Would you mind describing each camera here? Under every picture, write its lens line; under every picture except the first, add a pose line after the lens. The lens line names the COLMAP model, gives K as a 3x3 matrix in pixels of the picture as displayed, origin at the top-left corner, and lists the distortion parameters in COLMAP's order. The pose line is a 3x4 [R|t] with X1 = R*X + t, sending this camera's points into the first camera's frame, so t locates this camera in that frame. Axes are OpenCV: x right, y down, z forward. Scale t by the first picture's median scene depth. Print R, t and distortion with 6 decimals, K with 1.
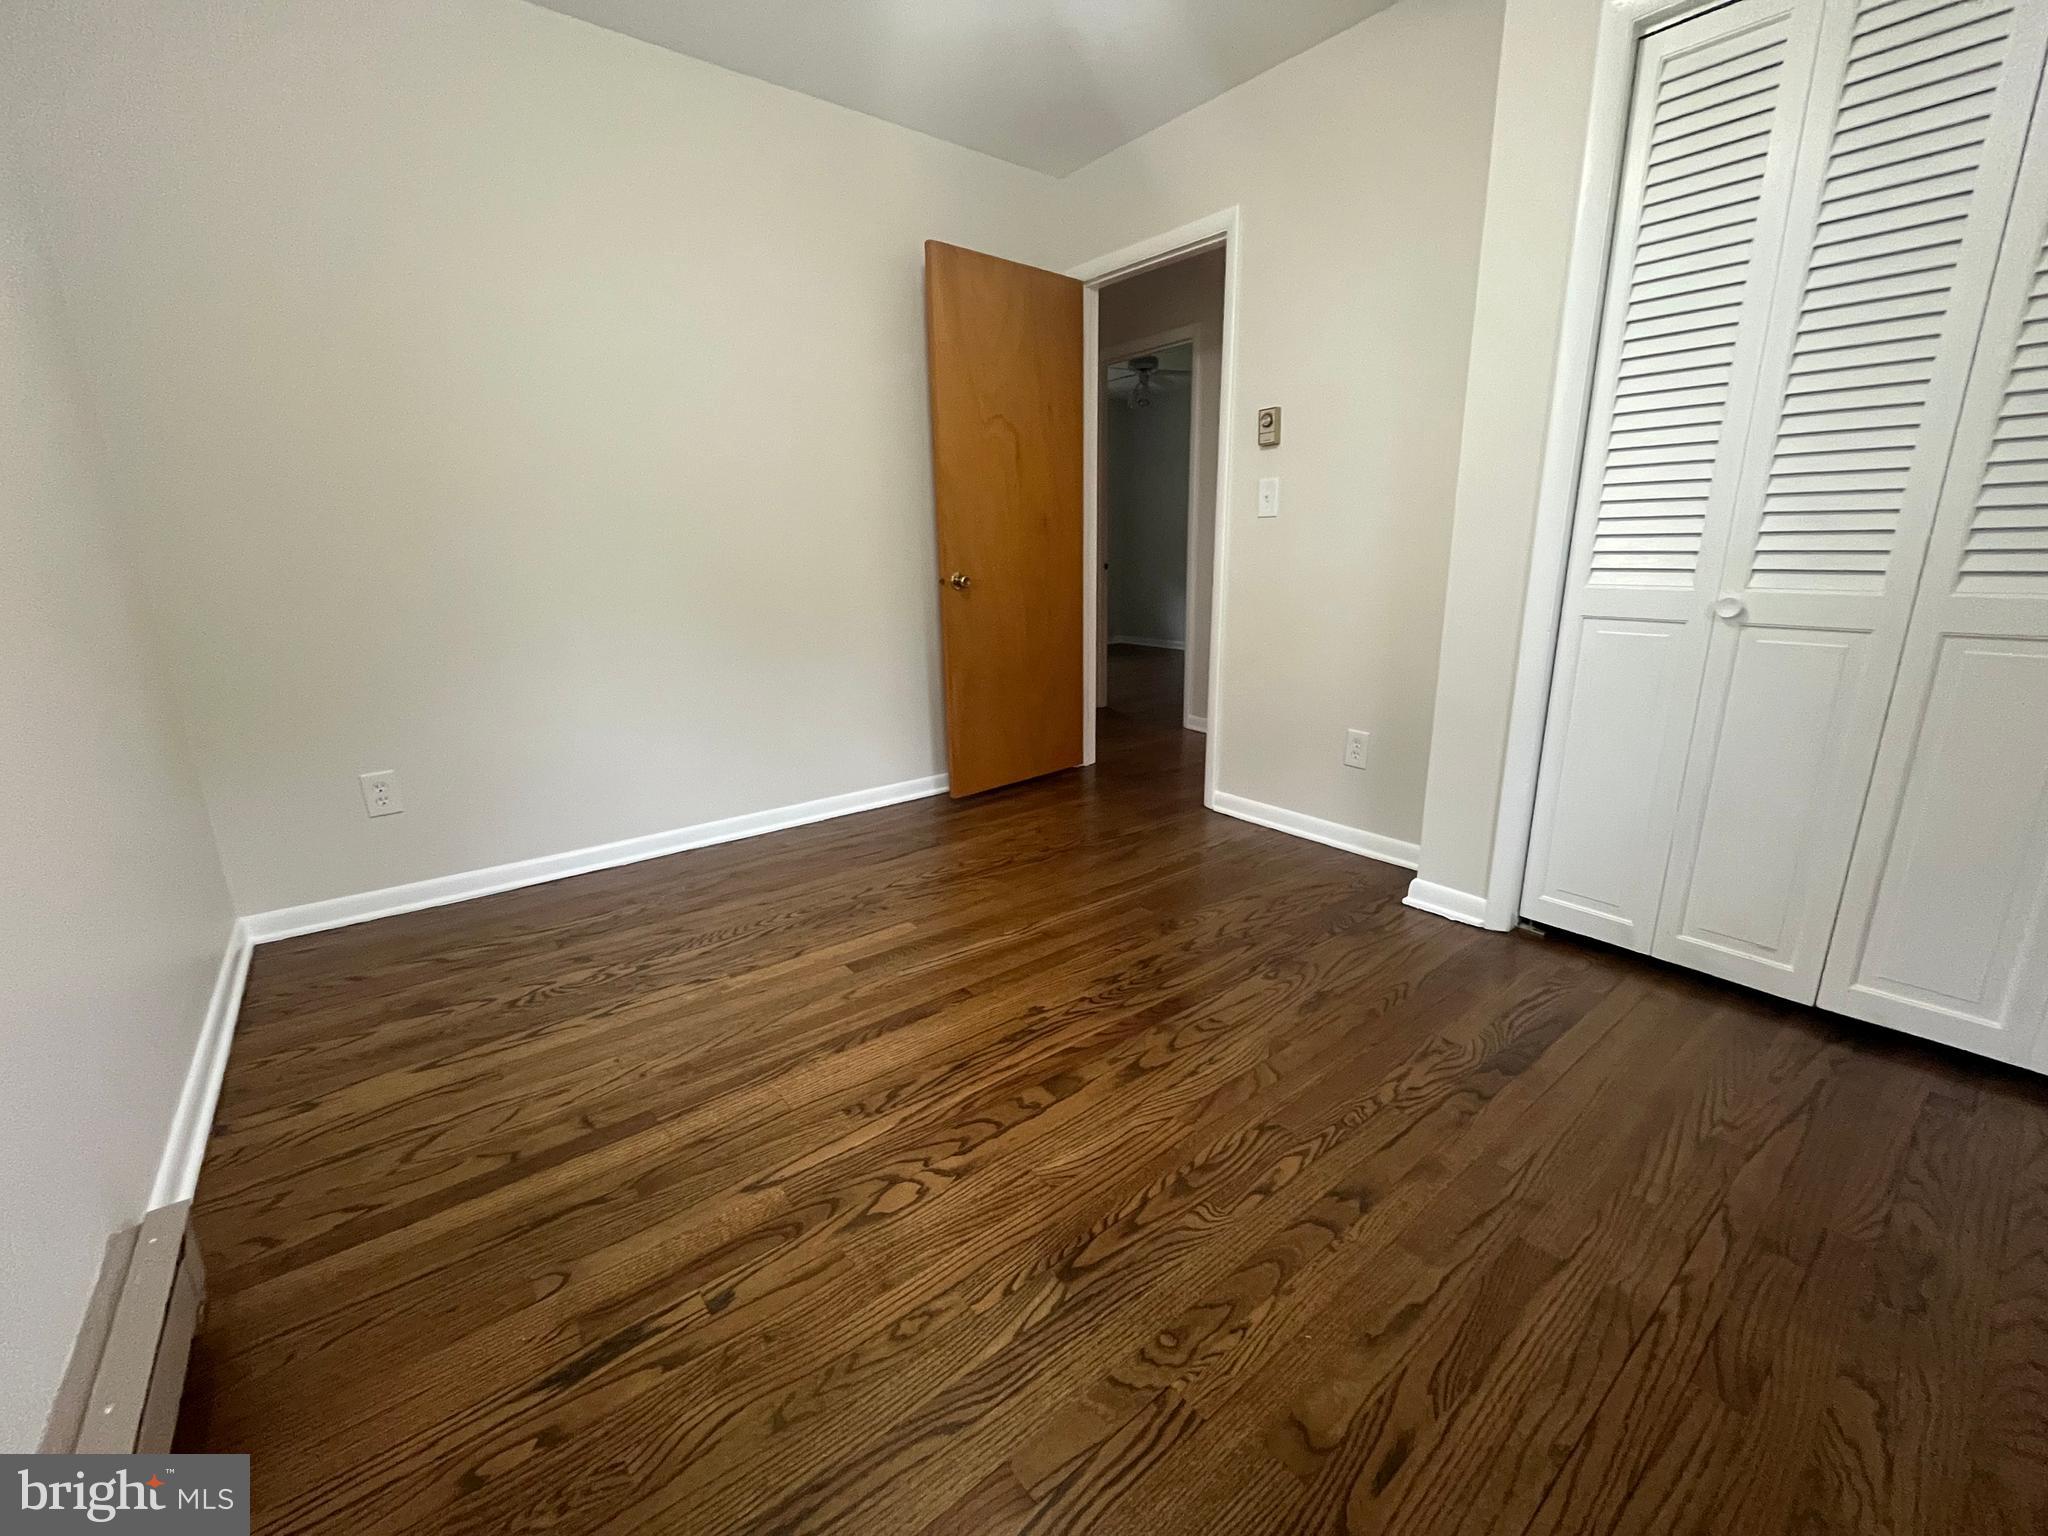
lens RADIAL K [[831.2, 0, 1021.8], [0, 831.2, 768.6], [0, 0, 1]] dist [-0.002718, -0.000766]
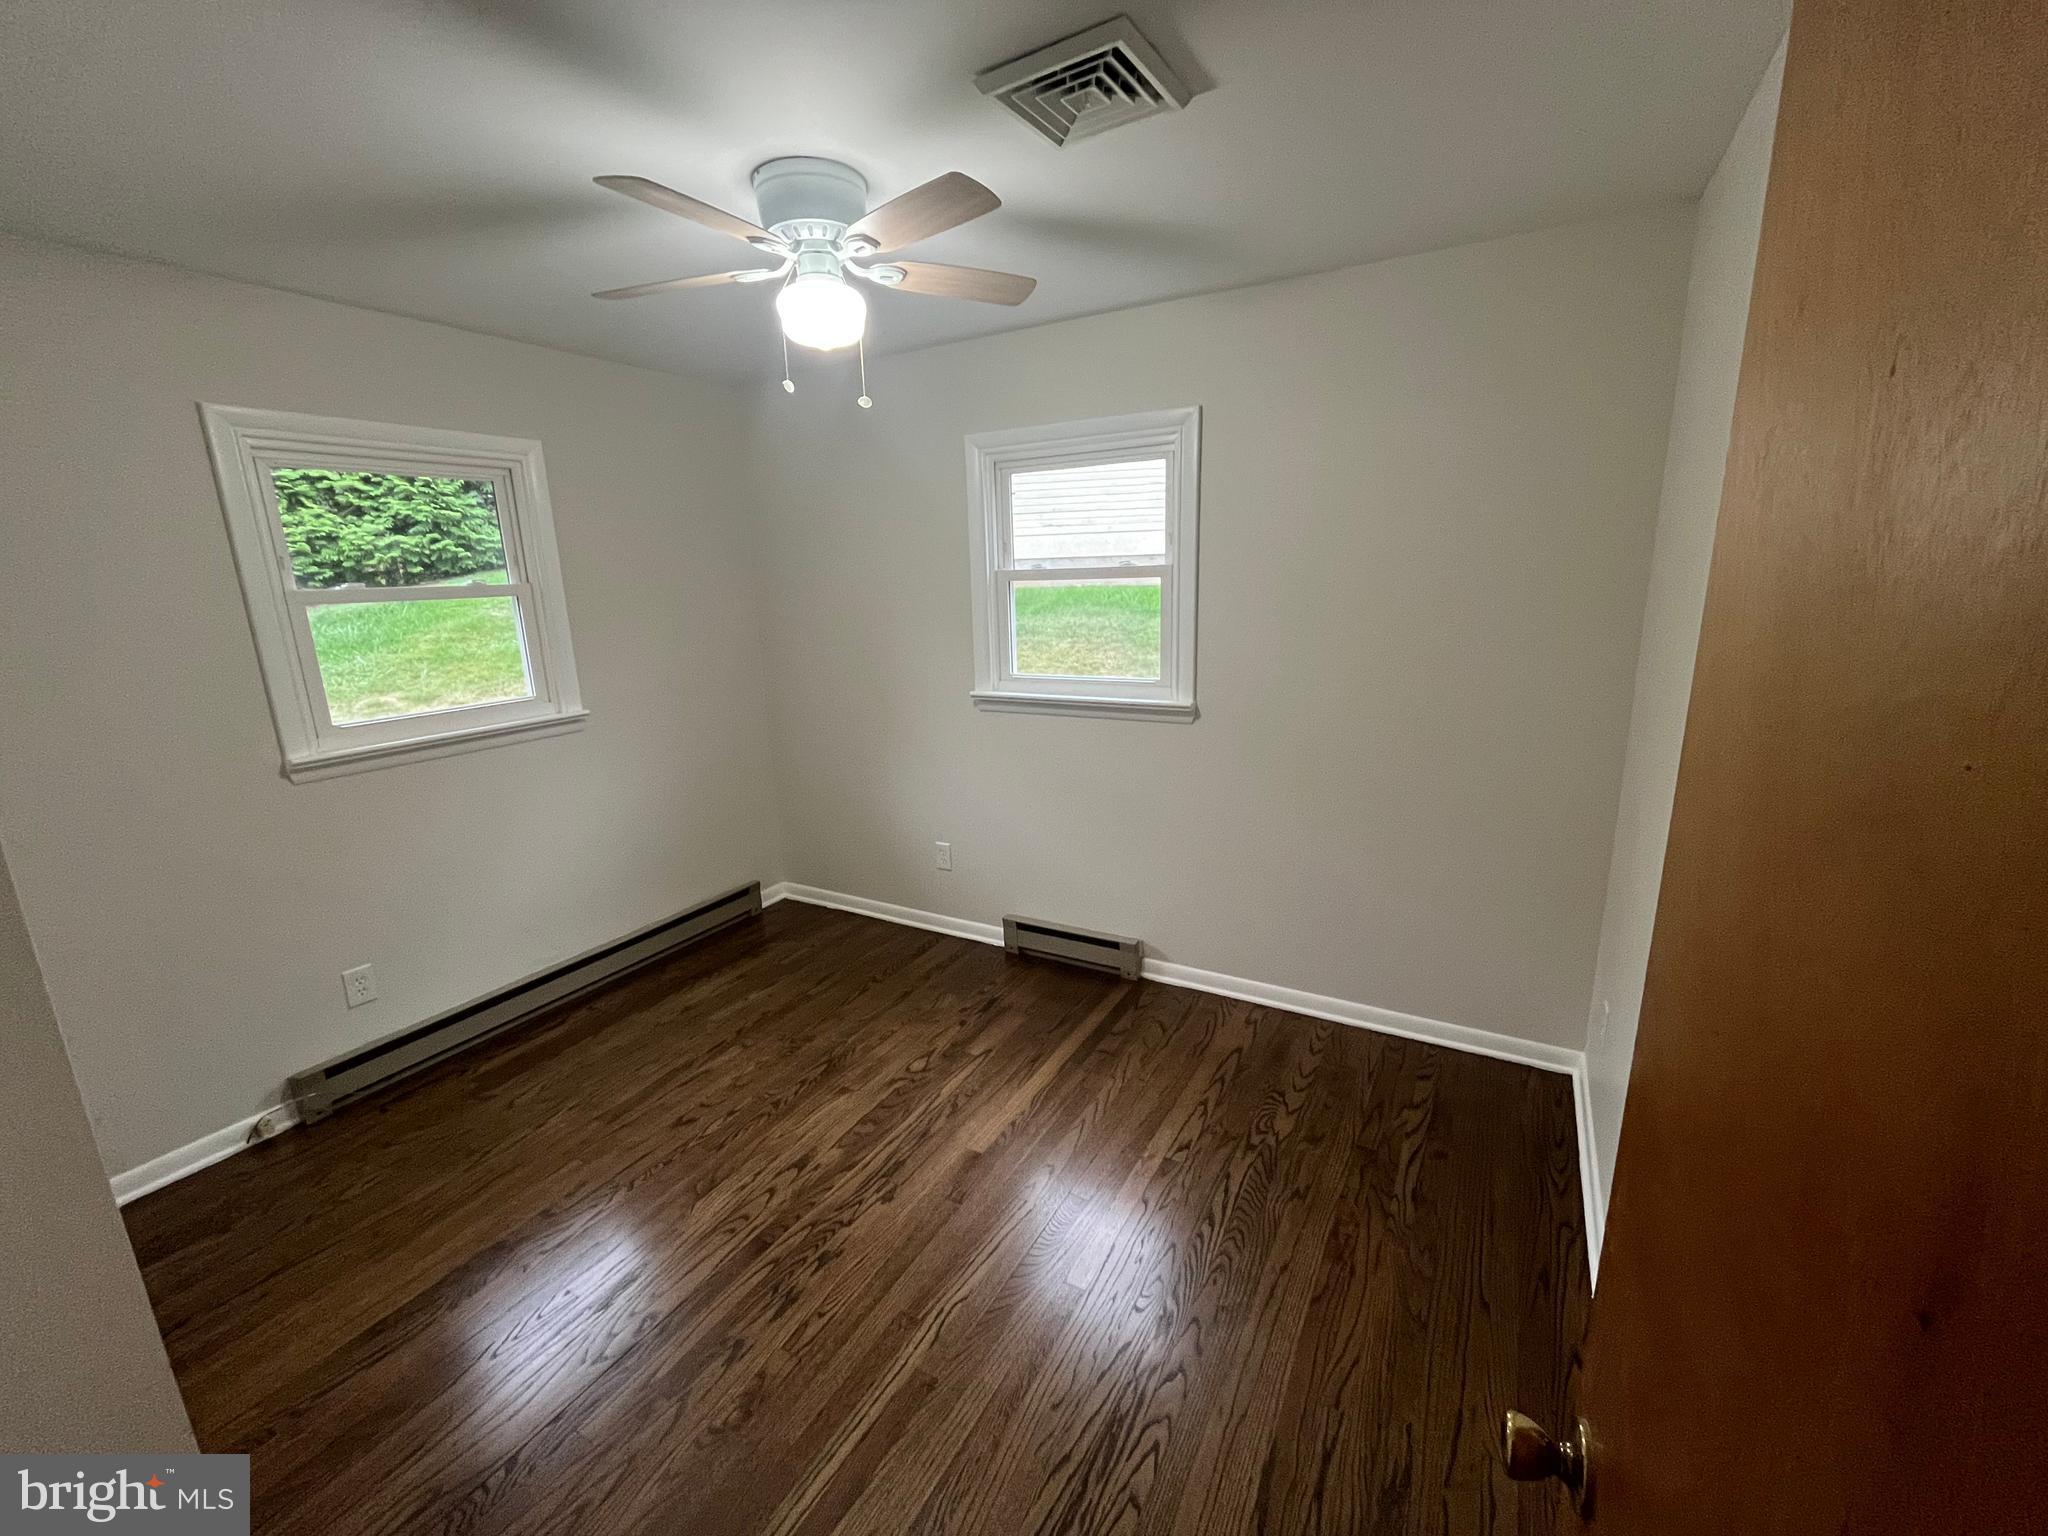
lens RADIAL K [[831.2, 0, 1022.2], [0, 831.2, 777.7], [0, 0, 1]] dist [-0.002718, -0.000766]
pose [[-0.927282, 0.129540, -0.351238, 0.184495], [-0.053400, 0.882861, 0.466588, -0.826884], [0.370537, 0.451415, -0.811744, 1.846016]]
